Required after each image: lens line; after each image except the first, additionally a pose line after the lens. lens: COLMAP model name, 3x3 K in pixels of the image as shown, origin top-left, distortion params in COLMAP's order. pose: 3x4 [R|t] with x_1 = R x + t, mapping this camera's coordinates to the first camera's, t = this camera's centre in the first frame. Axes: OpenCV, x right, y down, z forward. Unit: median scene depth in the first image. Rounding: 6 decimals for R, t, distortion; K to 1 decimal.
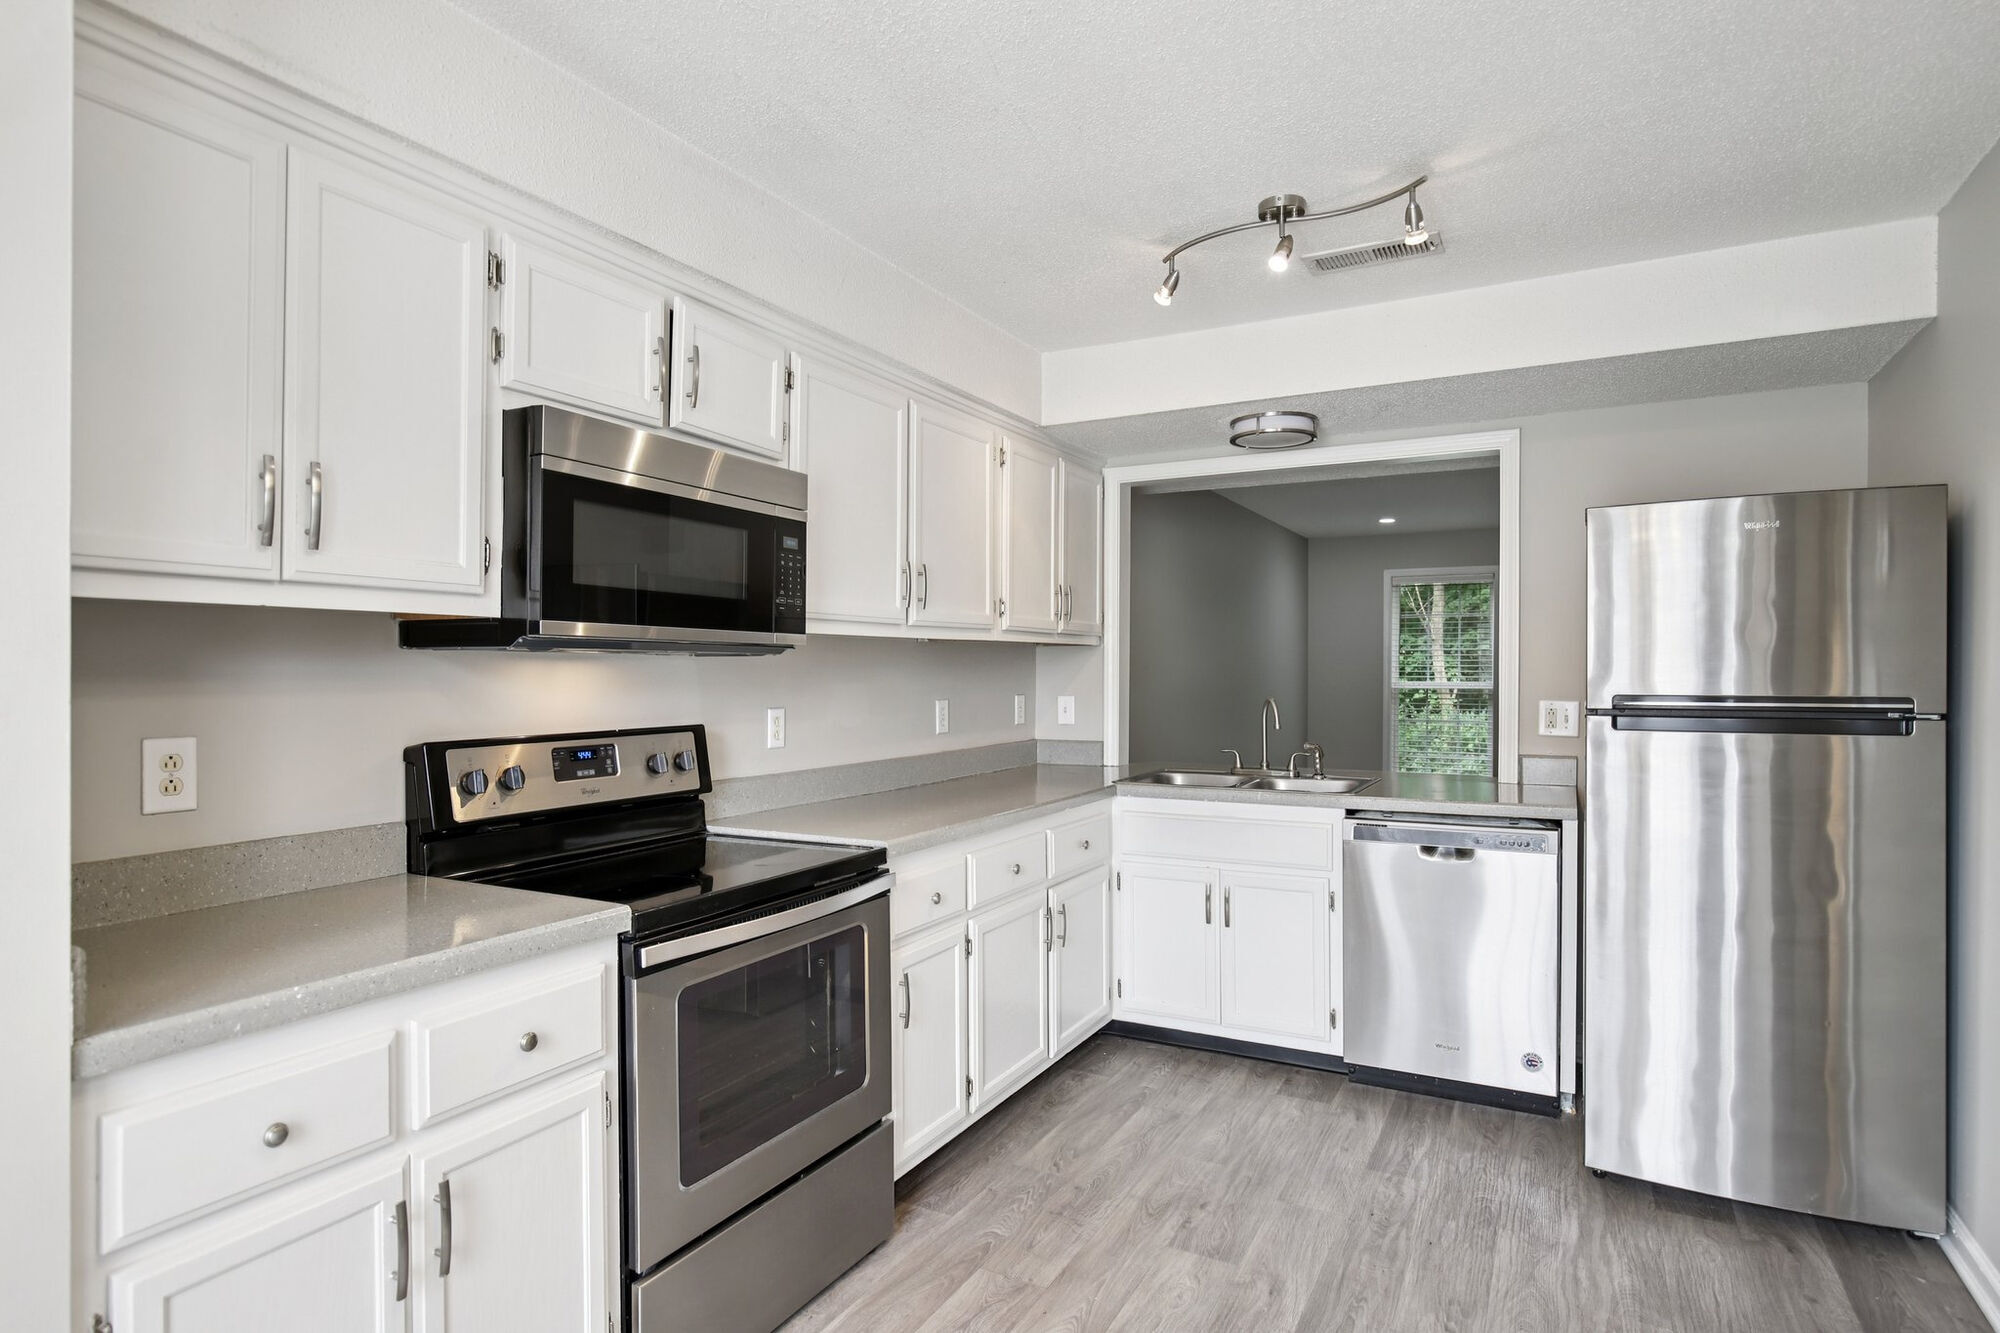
lens RADIAL K [[1067.0, 0, 1000.0], [0, 1067.0, 666.5], [0, 0, 1]] dist [-0.001221, 0.000403]
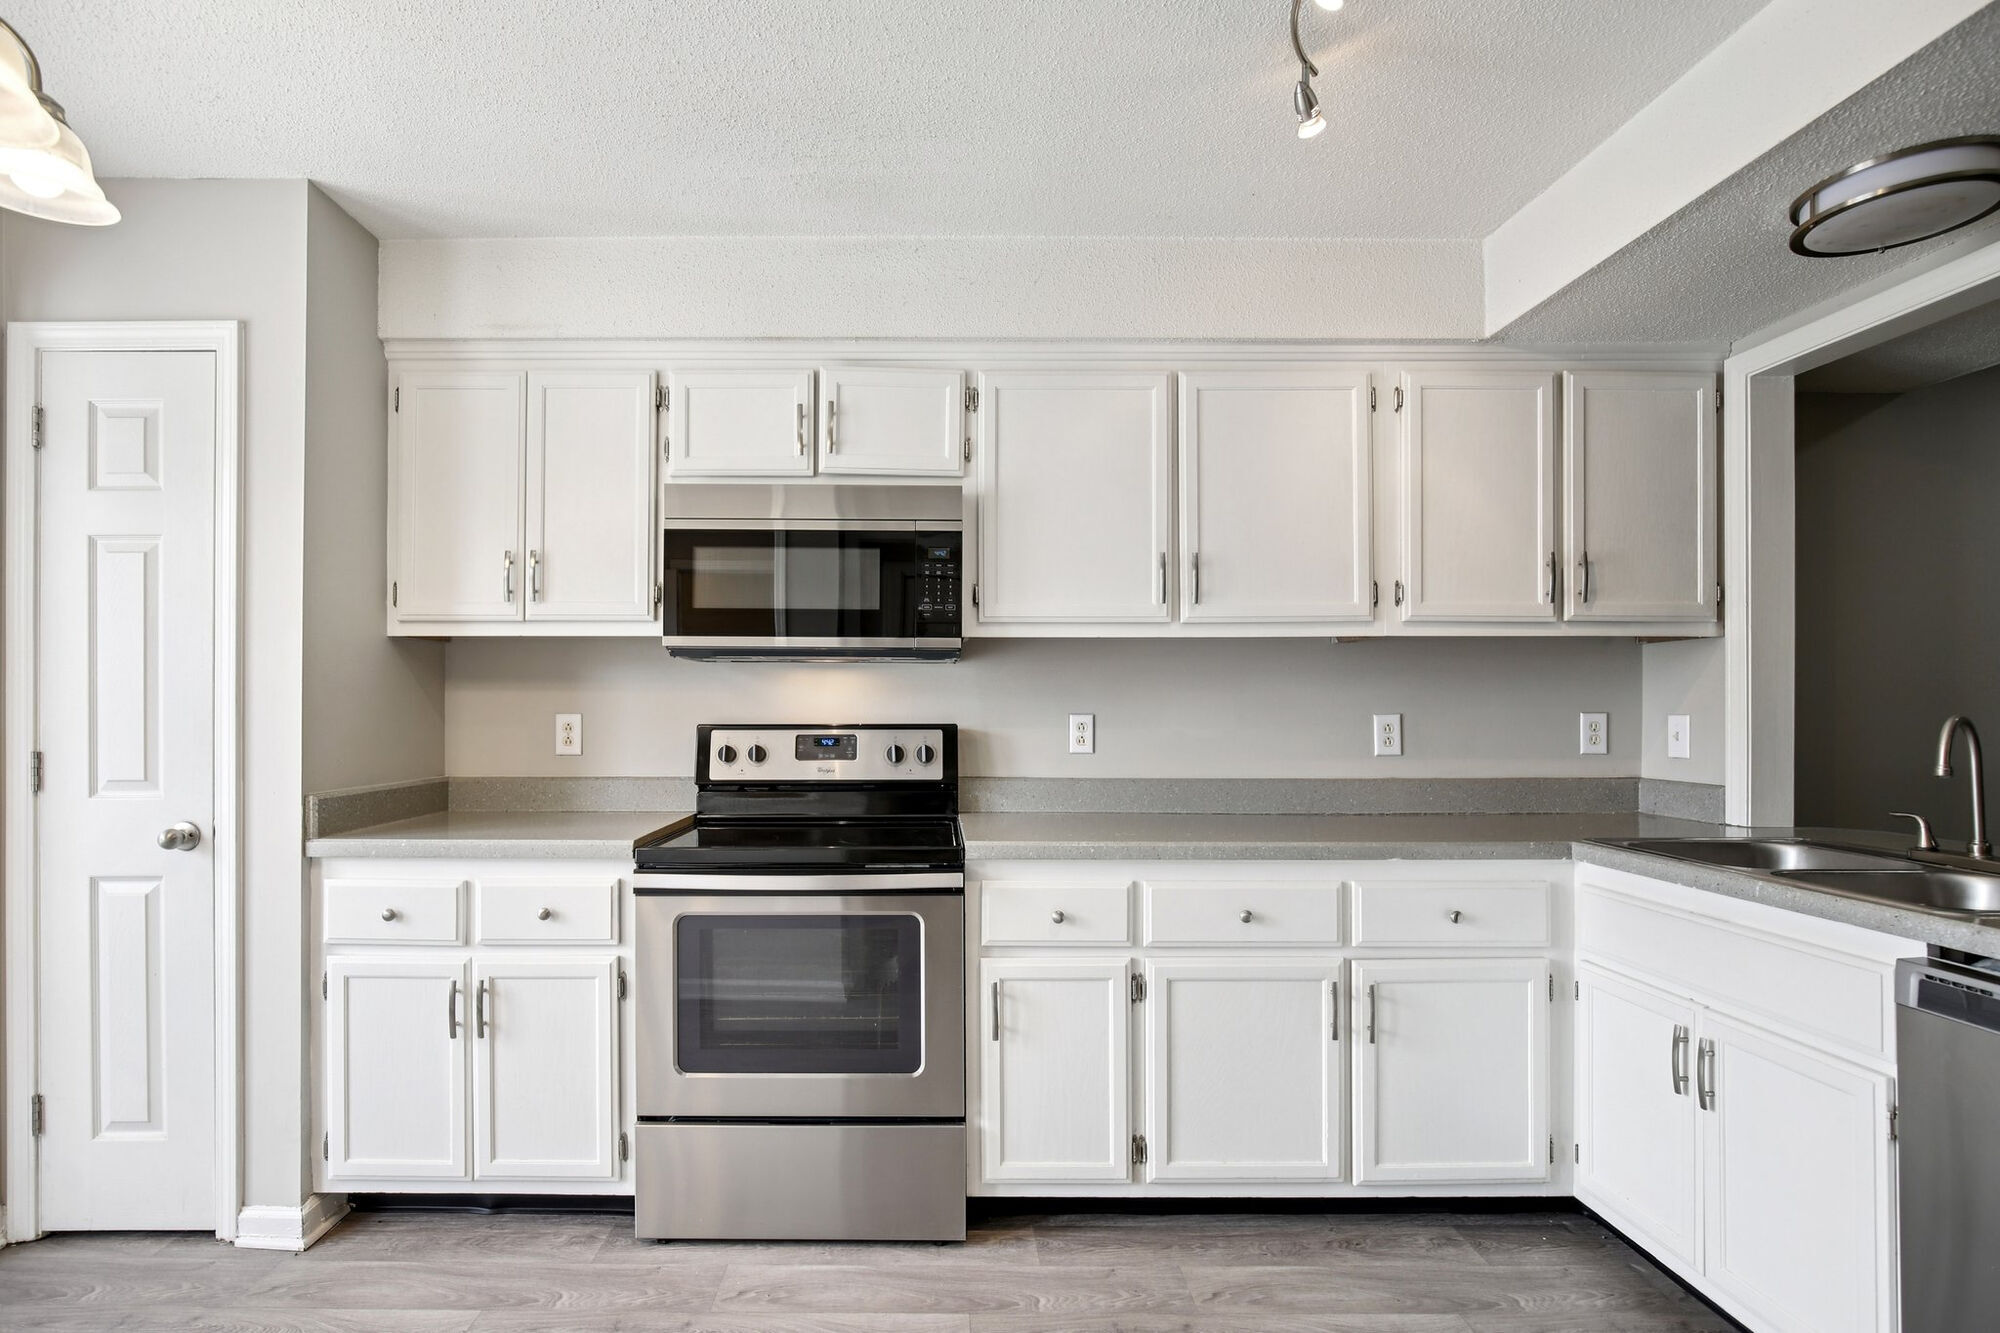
lens RADIAL K [[952.7, 0, 963.6], [0, 952.7, 703.0], [0, 0, 1]] dist [-0.011859, 0.001561]
pose [[0.472256, -0.004745, -0.881449, 0.528123], [0.000769, 0.999987, -0.004971, 0.031898], [0.881461, 0.001670, 0.472254, 0.460133]]
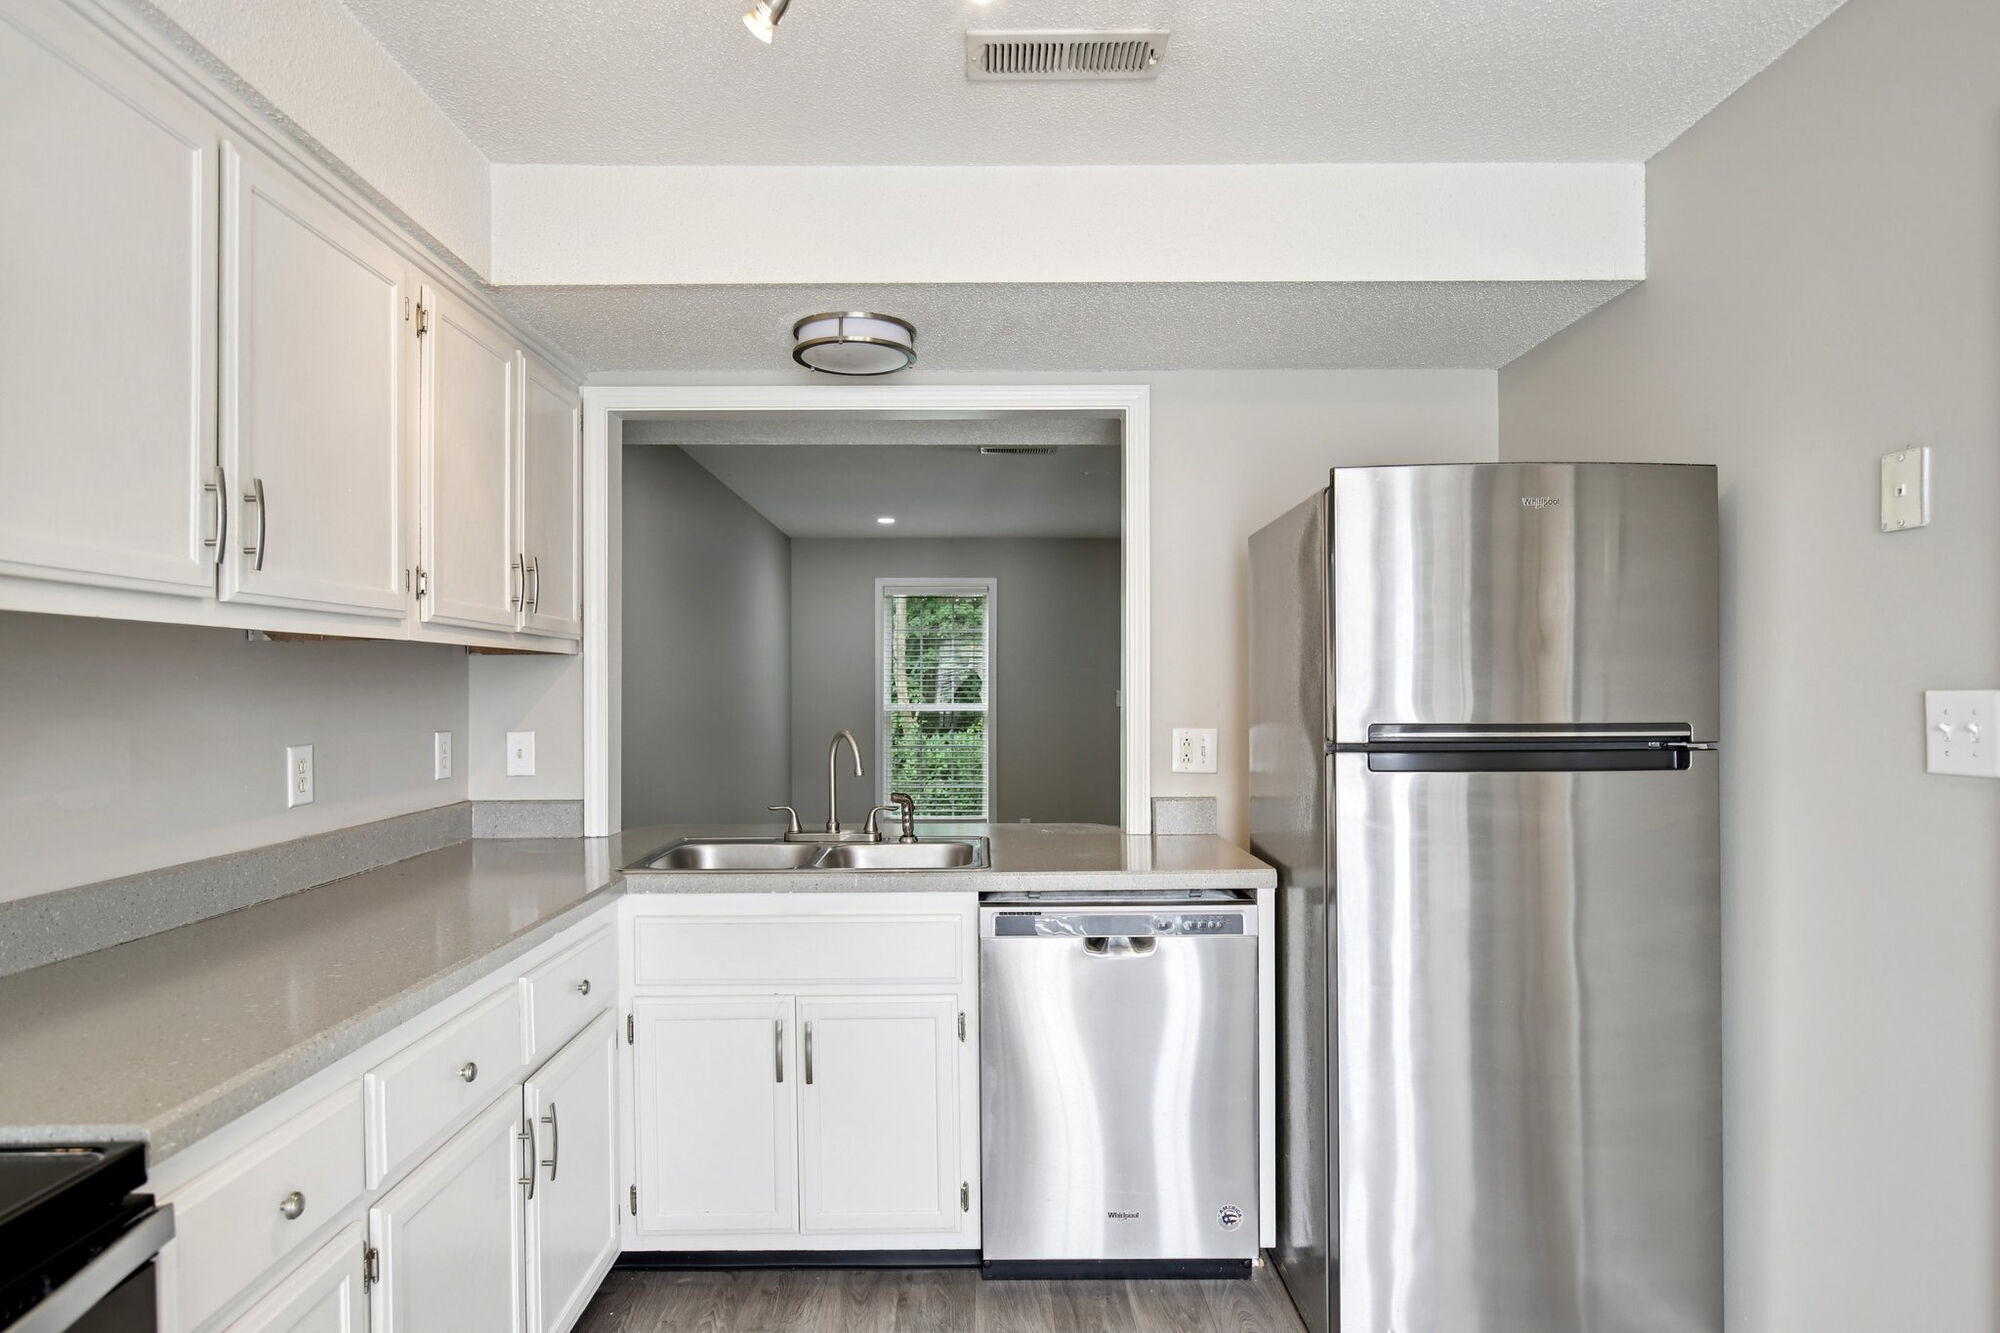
lens RADIAL K [[1128.4, 0, 981.0], [0, 1128.4, 697.0], [0, 0, 1]] dist [-0.014751, 0.001528]
pose [[0.880117, -0.004941, 0.474732, -0.023317], [0.000912, 0.999962, 0.008717, 0.000904], [-0.474757, -0.007239, 0.880087, 0.379806]]
